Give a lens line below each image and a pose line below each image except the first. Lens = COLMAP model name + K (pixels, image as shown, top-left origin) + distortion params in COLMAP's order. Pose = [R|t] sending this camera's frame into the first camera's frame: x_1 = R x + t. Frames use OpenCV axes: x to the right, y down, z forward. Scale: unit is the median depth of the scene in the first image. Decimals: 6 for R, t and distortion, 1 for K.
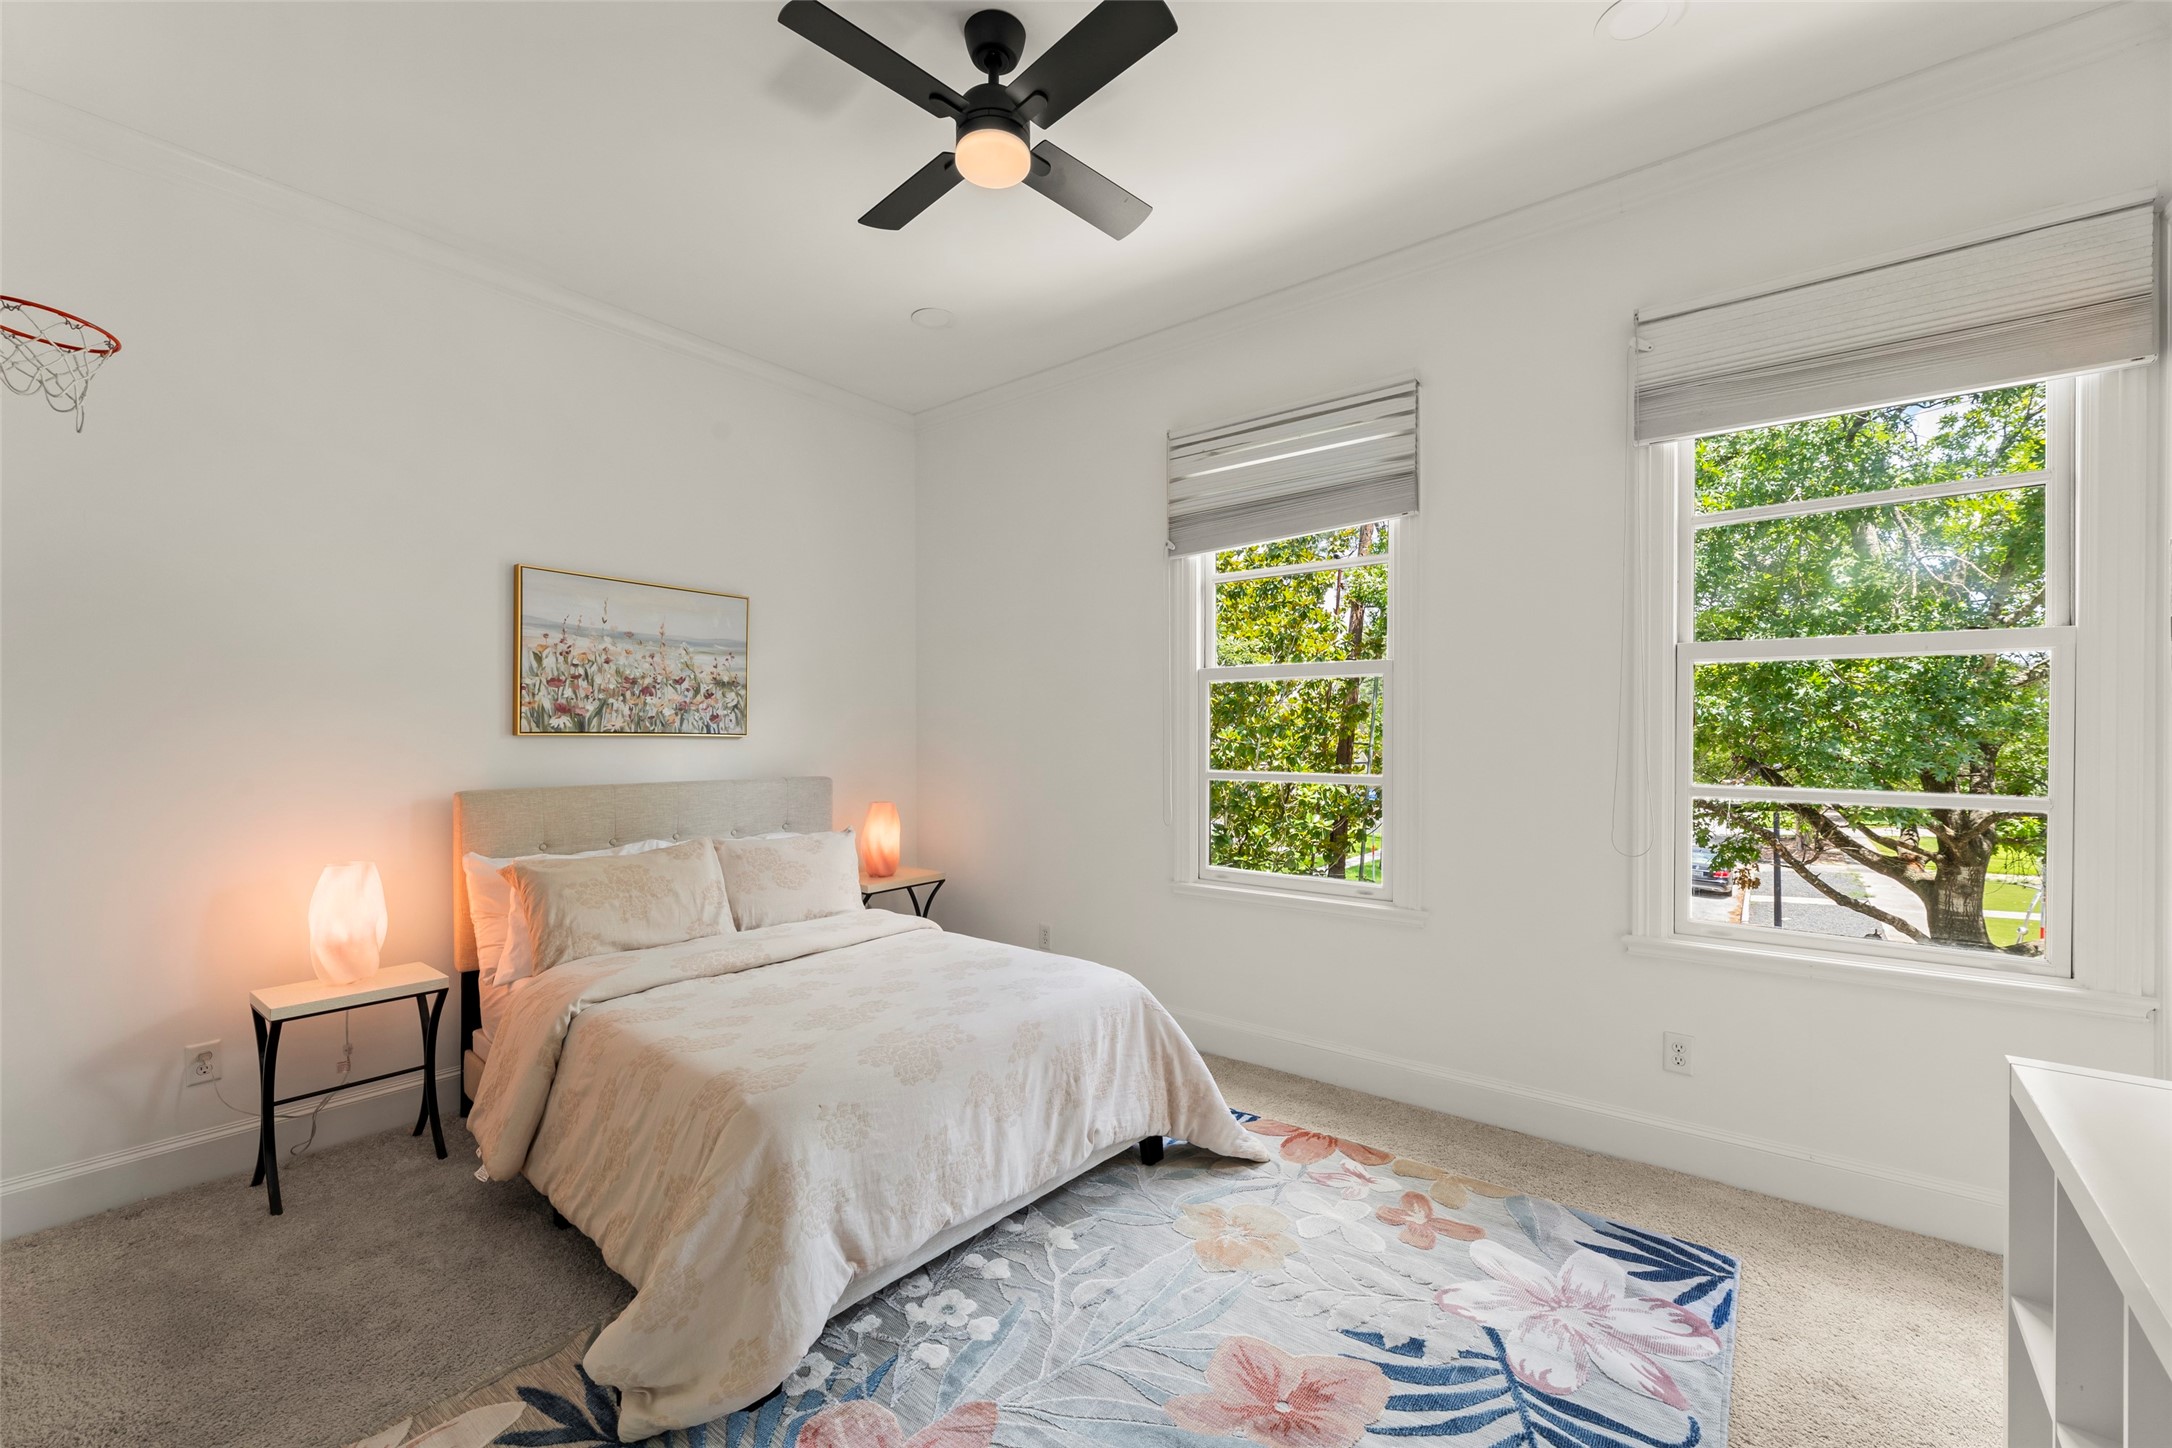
lens RADIAL K [[881.6, 0, 1074.5], [0, 881.6, 725.0], [0, 0, 1]] dist [0.005952, -0.000944]
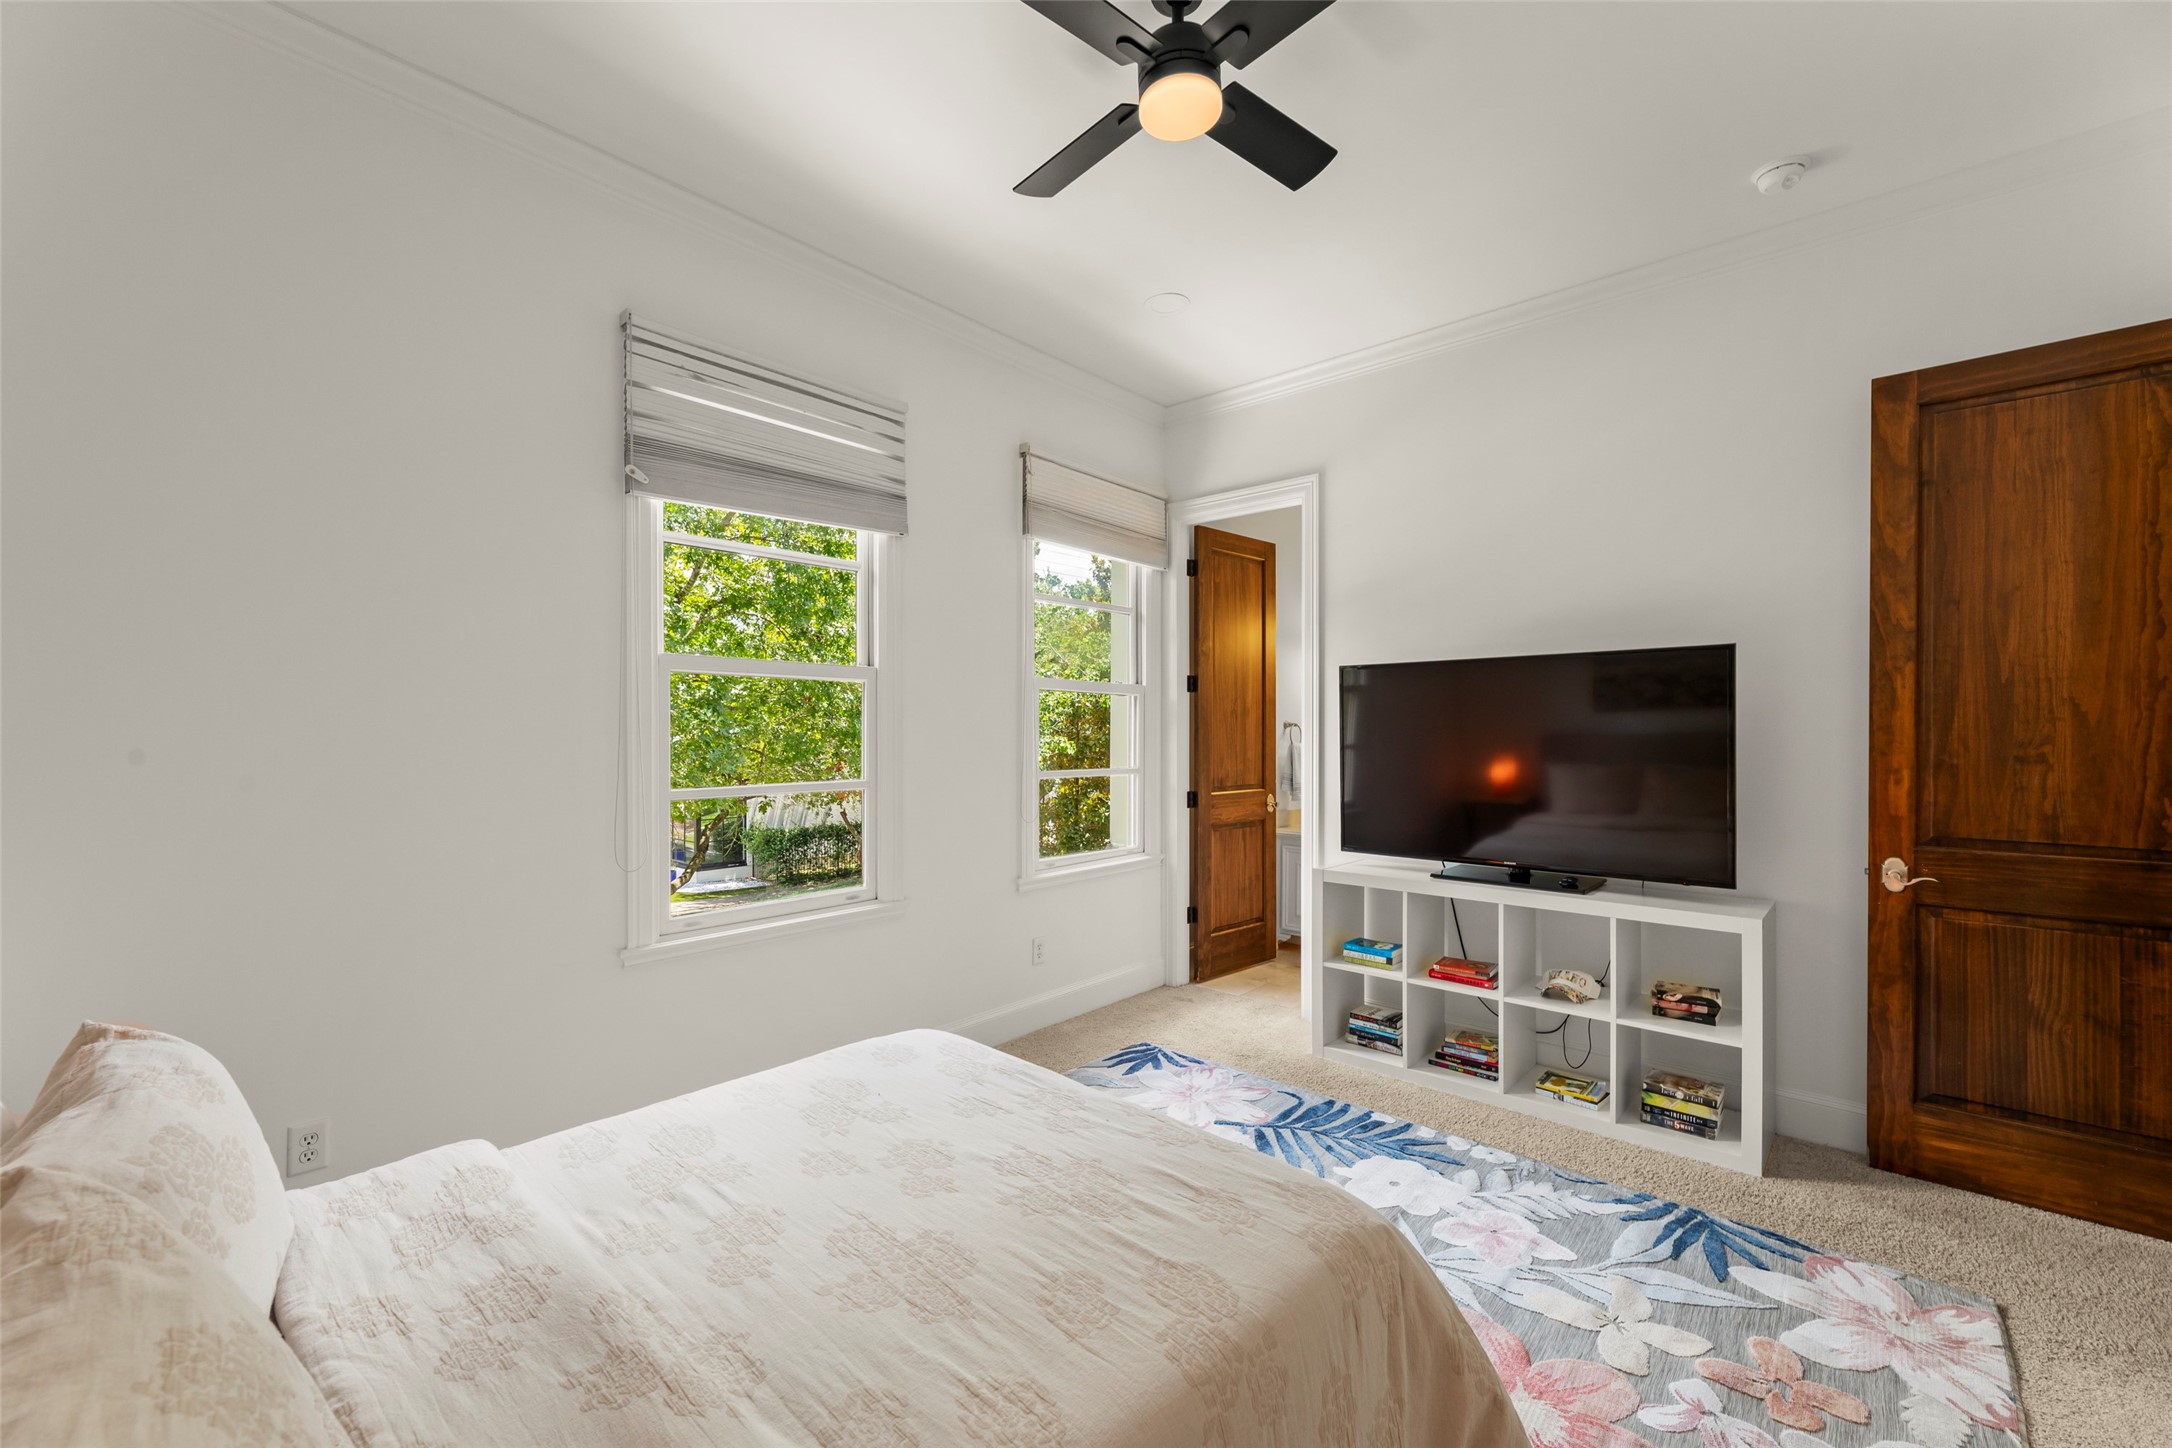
lens RADIAL K [[881.6, 0, 1072.7], [0, 881.6, 729.6], [0, 0, 1]] dist [0.005952, -0.000944]
pose [[0.065934, 0.001044, 0.997823, -0.754533], [-0.007969, 0.999968, -0.000520, -0.002770], [-0.997792, -0.007917, 0.065941, 0.794128]]
